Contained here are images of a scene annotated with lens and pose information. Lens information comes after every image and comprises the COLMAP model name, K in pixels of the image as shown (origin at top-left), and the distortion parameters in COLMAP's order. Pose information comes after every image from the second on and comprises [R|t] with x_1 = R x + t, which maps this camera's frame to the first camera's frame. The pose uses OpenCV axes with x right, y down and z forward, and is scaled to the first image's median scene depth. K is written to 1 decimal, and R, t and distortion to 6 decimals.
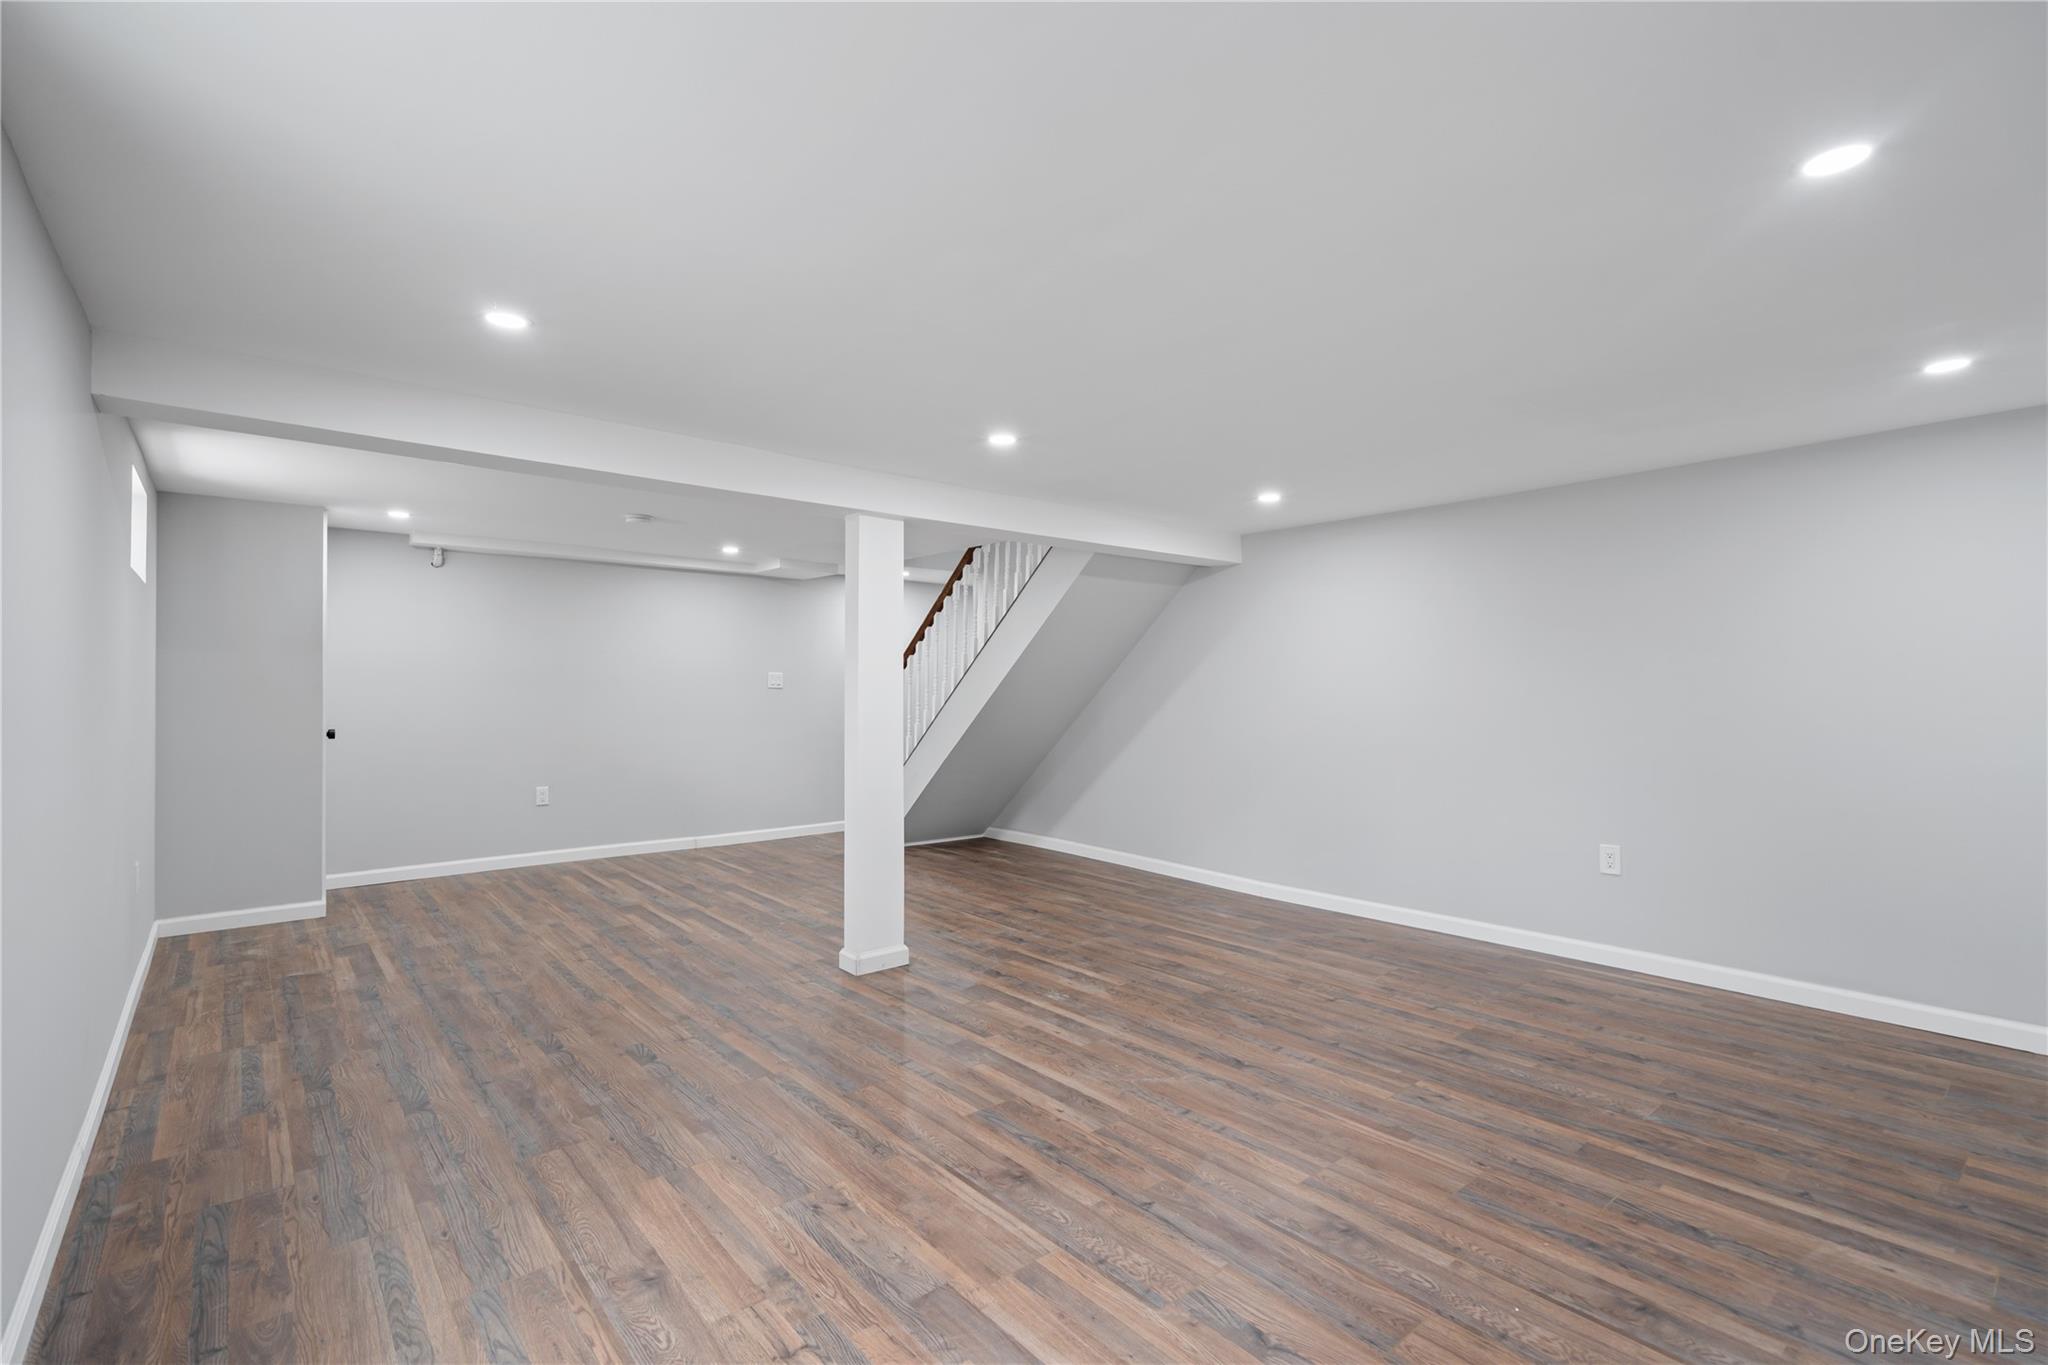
lens RADIAL K [[923.0, 0, 1016.7], [0, 923.0, 671.3], [0, 0, 1]] dist [-0.002027, 0.000498]
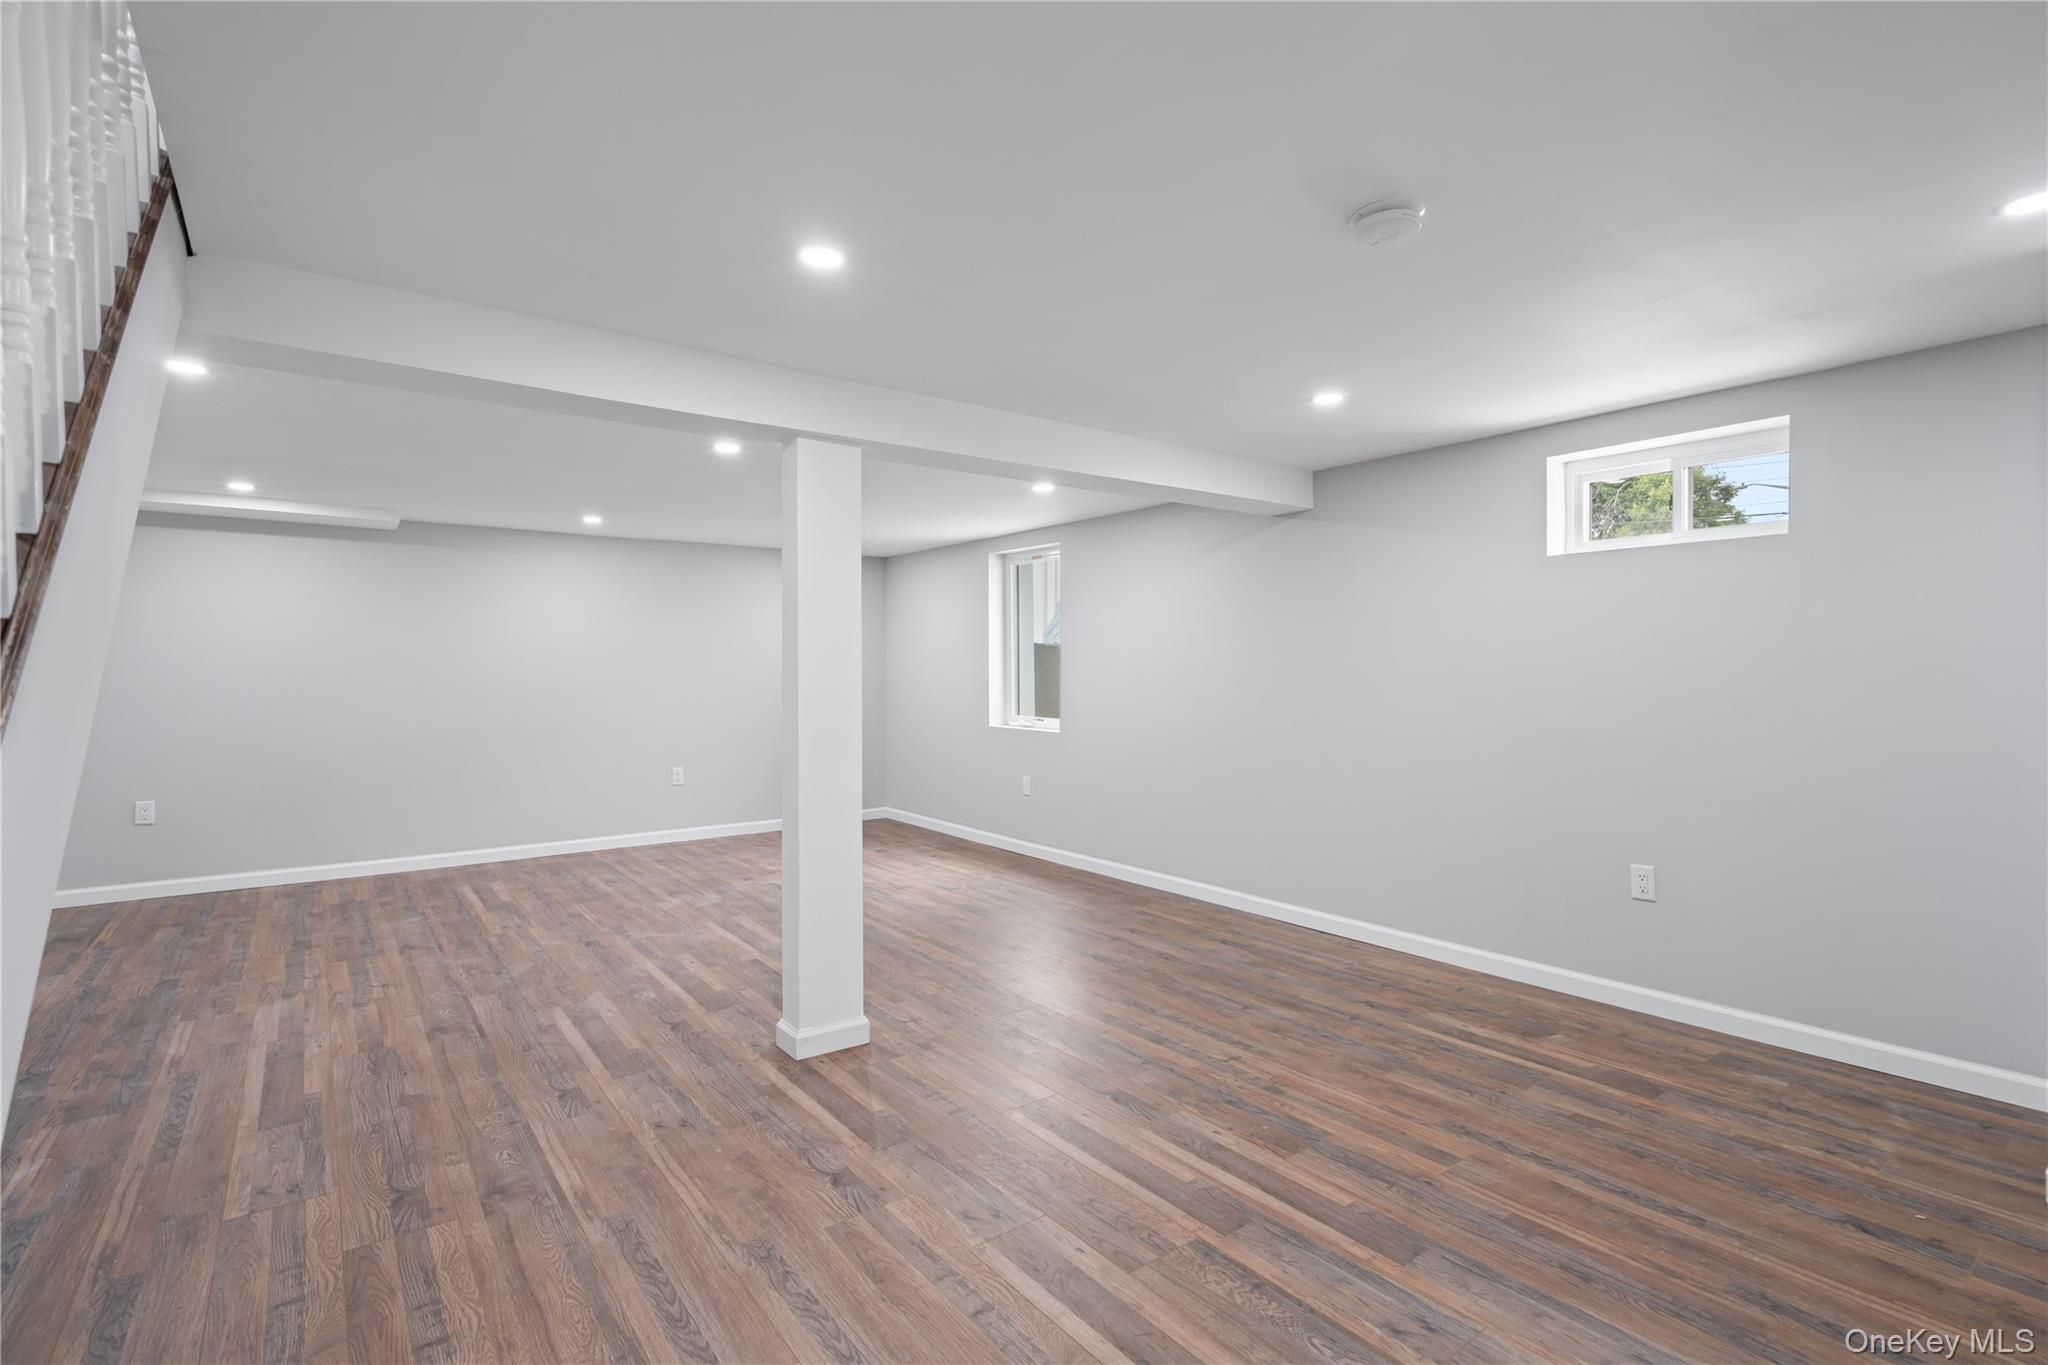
lens RADIAL K [[960.3, 0, 1014.1], [0, 960.3, 697.0], [0, 0, 1]] dist [-0.001285, 0.001848]
pose [[-0.997996, -0.000824, 0.063271, -0.402496], [-0.000487, 0.999986, 0.005345, 0.039398], [-0.063275, 0.005304, -0.997982, 1.987493]]
